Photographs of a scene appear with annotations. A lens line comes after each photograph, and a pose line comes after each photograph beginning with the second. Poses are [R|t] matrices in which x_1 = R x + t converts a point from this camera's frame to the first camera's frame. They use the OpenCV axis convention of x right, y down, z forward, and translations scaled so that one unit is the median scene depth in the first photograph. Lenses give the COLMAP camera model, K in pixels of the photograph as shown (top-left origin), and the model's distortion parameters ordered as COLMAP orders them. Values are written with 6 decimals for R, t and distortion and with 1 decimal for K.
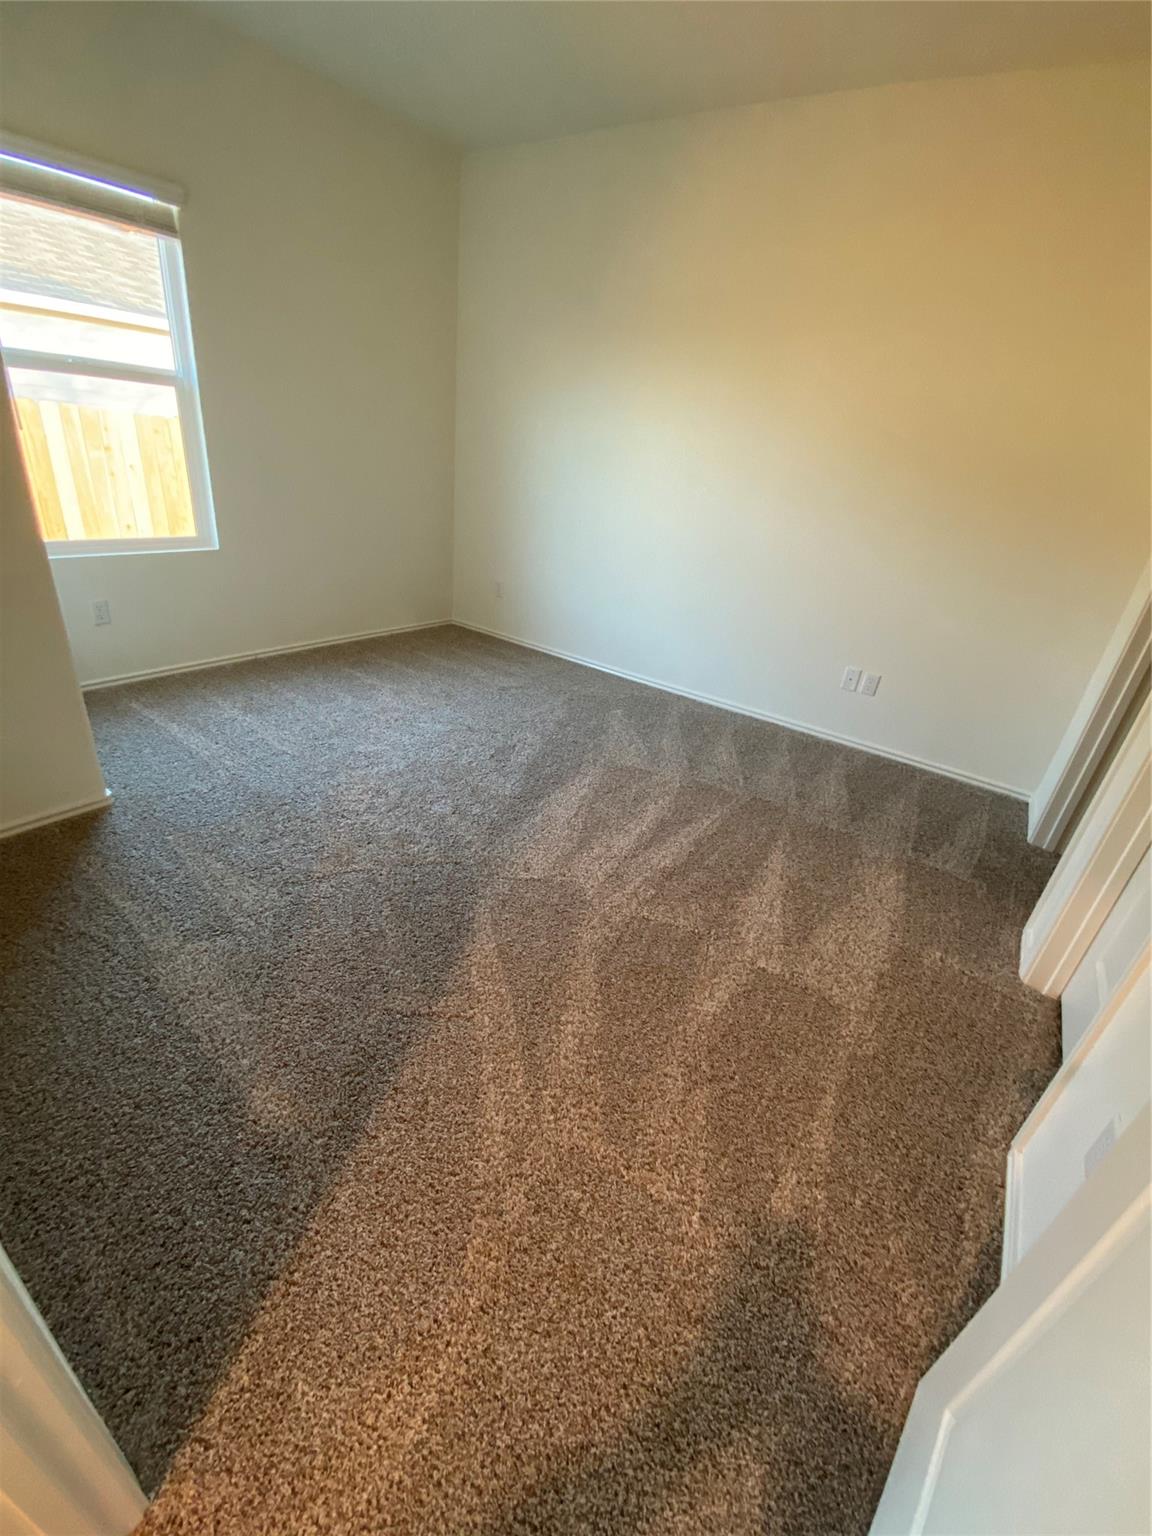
lens RADIAL K [[623.0, 0, 576.0], [0, 623.0, 768.0], [0, 0, 1]] dist [0.022755, -0.019741]
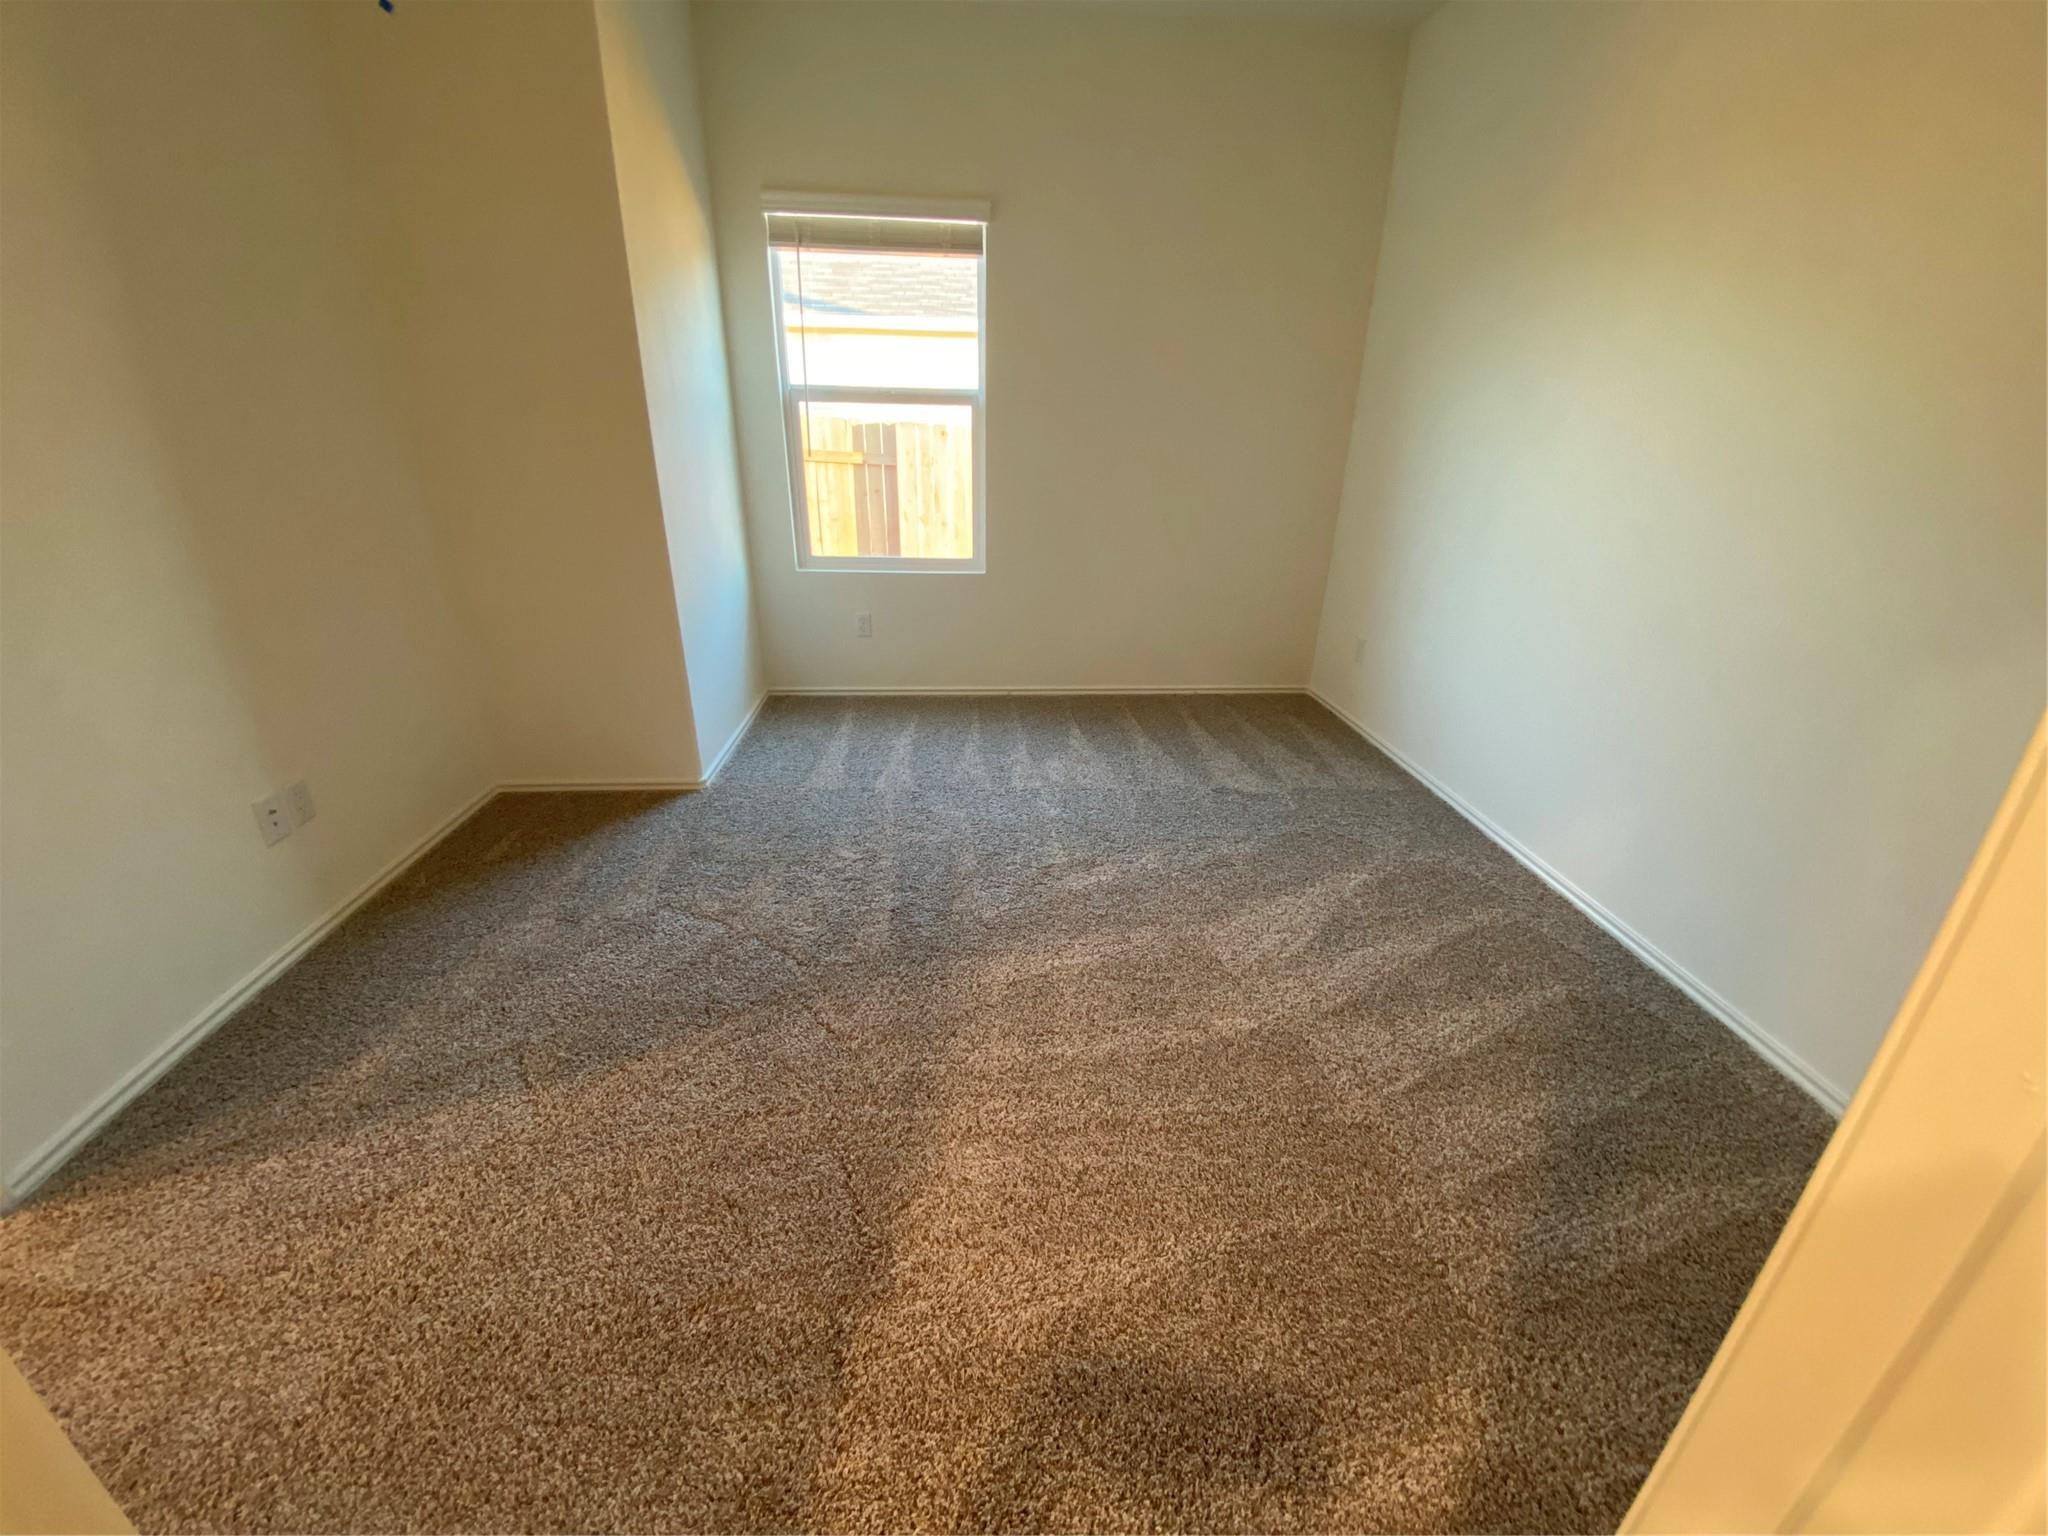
lens RADIAL K [[830.7, 0, 1024.0], [0, 830.7, 768.0], [0, 0, 1]] dist [0.022755, -0.019741]
pose [[0.626588, 0.204575, -0.752022, 0.443995], [-0.304124, 0.952615, 0.005746, -0.103315], [0.717563, 0.225107, 0.659113, 0.315359]]
